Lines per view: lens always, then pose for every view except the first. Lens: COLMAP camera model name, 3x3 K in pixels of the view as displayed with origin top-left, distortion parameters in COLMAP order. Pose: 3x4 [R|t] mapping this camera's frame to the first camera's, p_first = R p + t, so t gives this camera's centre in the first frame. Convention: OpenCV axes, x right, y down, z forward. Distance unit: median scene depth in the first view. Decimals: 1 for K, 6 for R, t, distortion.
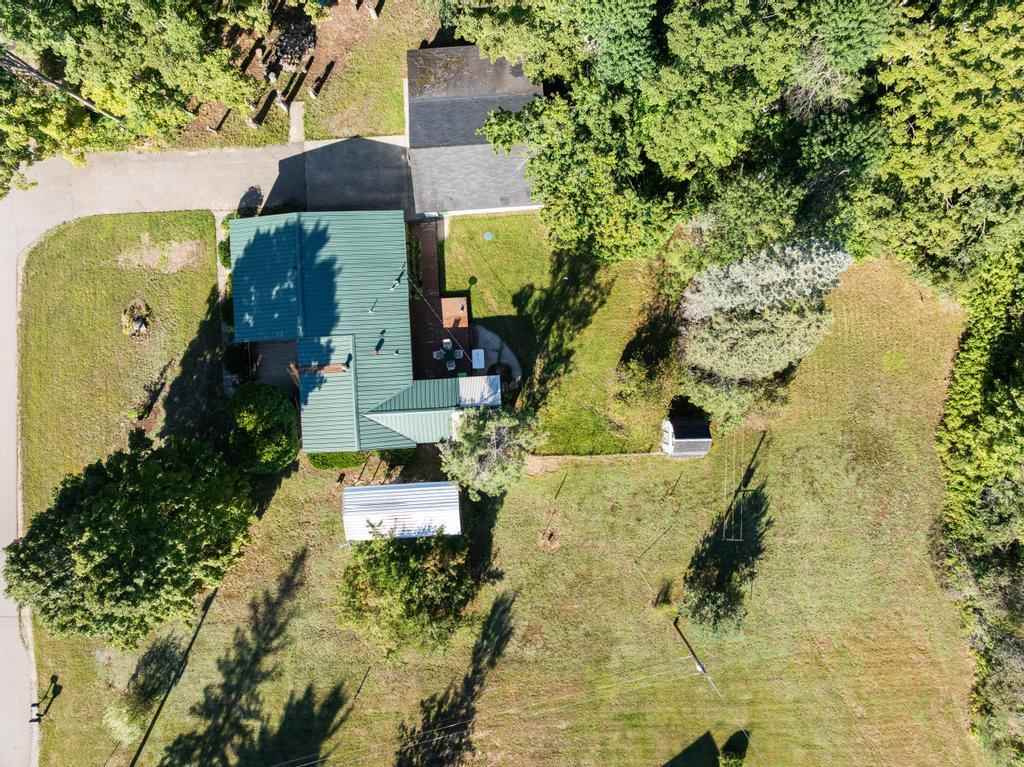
lens RADIAL K [[730.9, 0, 512.0], [0, 730.9, 383.5], [0, 0, 1]] dist [-0.082914, 0.044745]
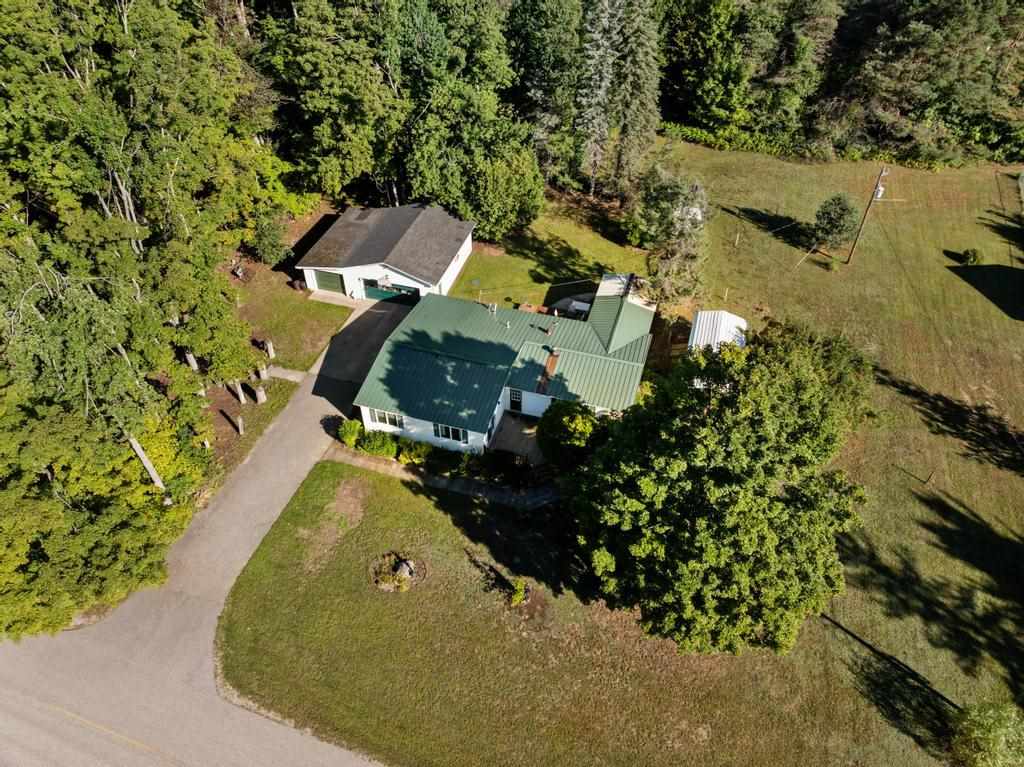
lens RADIAL K [[730.9, 0, 512.0], [0, 730.9, 383.5], [0, 0, 1]] dist [-0.082914, 0.044745]
pose [[0.344031, -0.638558, 0.688394, -0.872374], [0.938958, 0.234279, -0.251934, 0.164222], [-0.000401, 0.733046, 0.680179, 0.358750]]
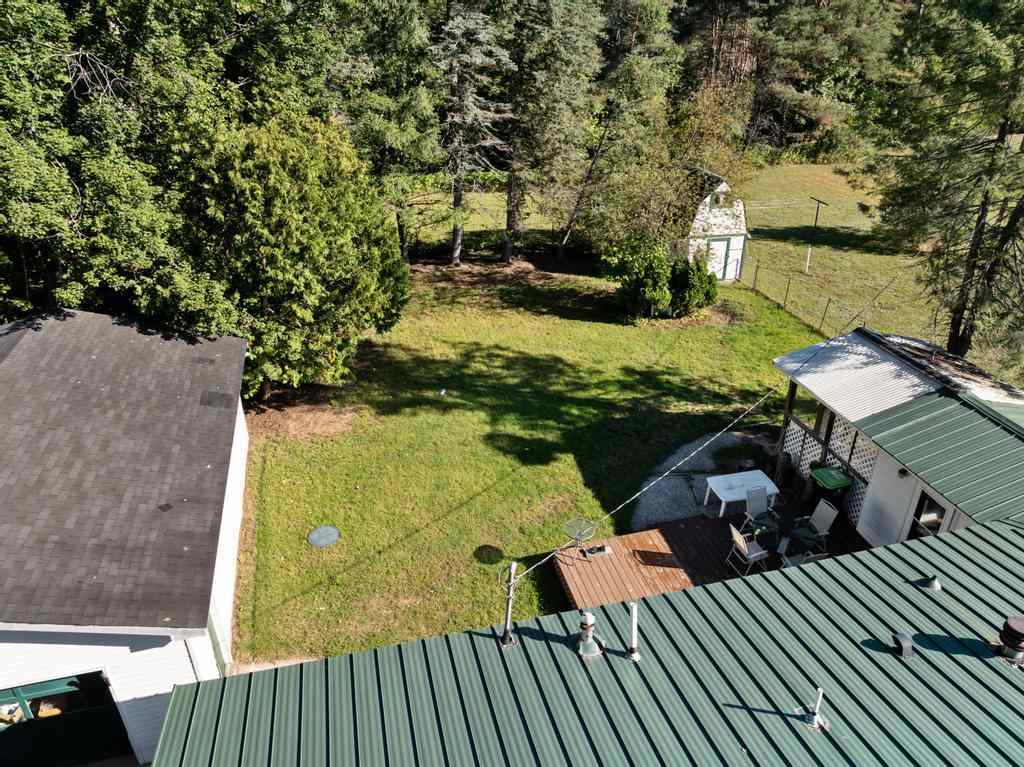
lens RADIAL K [[715.5, 0, 553.6], [0, 715.5, 402.0], [0, 0, 1]] dist [0.000559, -0.000566]
pose [[-0.231537, -0.482014, 0.845017, -0.264522], [0.972770, -0.105371, 0.206436, -0.170693], [-0.010464, 0.869804, 0.493286, 0.812668]]
